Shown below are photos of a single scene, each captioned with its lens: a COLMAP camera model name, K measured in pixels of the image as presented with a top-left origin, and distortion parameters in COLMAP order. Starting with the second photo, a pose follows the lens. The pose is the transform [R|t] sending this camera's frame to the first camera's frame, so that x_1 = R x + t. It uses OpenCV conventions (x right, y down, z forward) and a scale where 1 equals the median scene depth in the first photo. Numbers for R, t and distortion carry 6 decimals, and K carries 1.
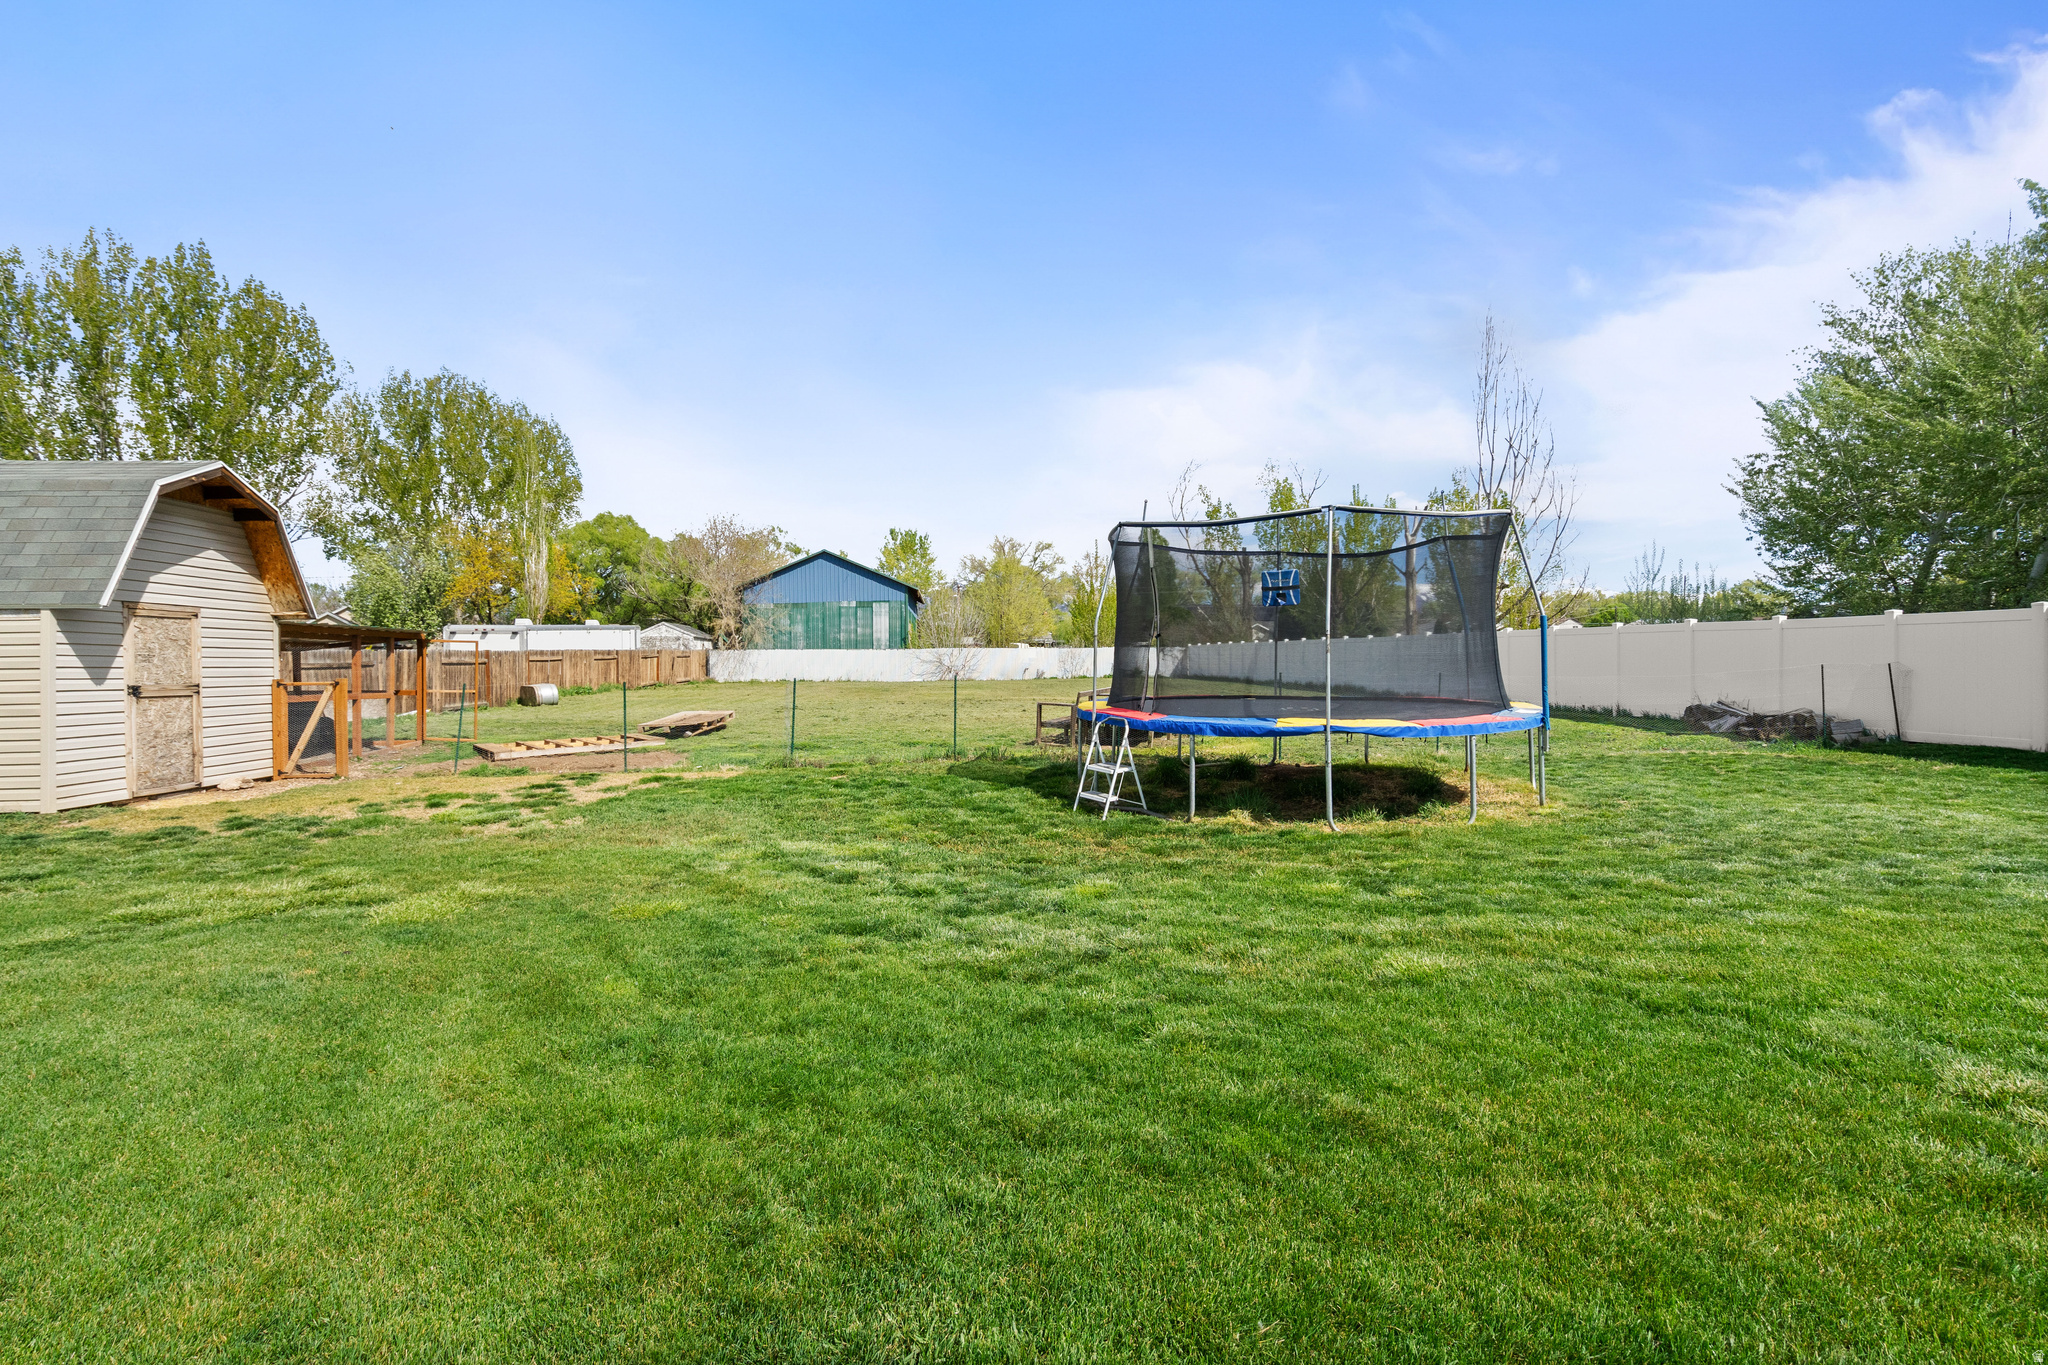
lens RADIAL K [[951.6, 0, 1008.1], [0, 951.6, 682.9], [0, 0, 1]] dist [0.003615, 0.000191]
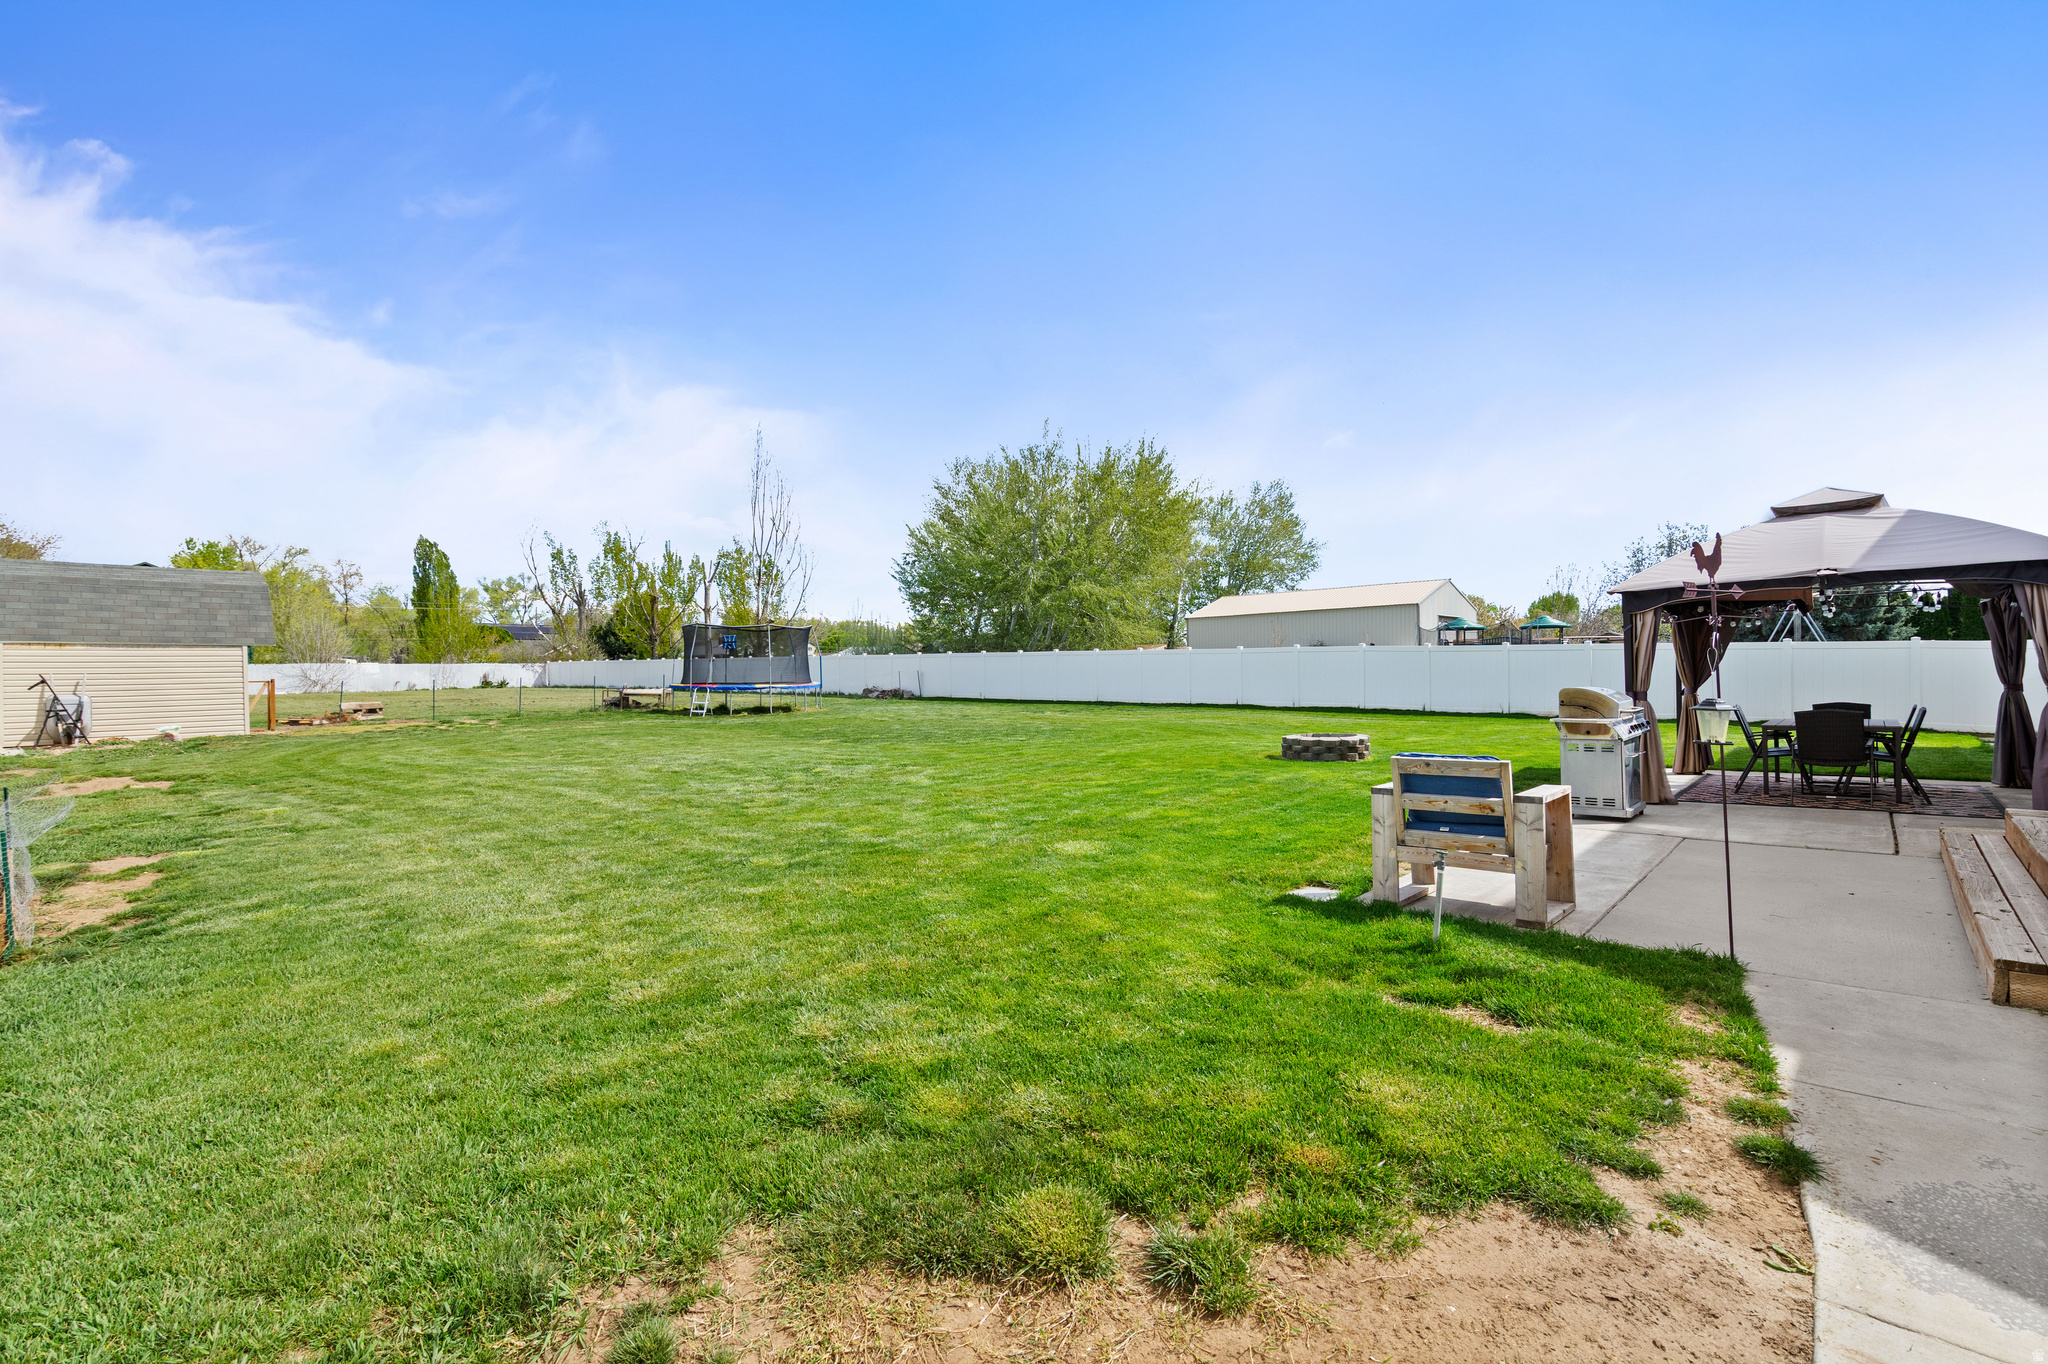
lens RADIAL K [[940.2, 0, 1025.0], [0, 940.2, 674.7], [0, 0, 1]] dist [-0.003218, 0.000449]
pose [[0.723835, -0.003452, 0.689964, -0.251961], [0.021180, 0.999627, -0.017219, 0.014317], [-0.689648, 0.027077, 0.723639, -0.398720]]
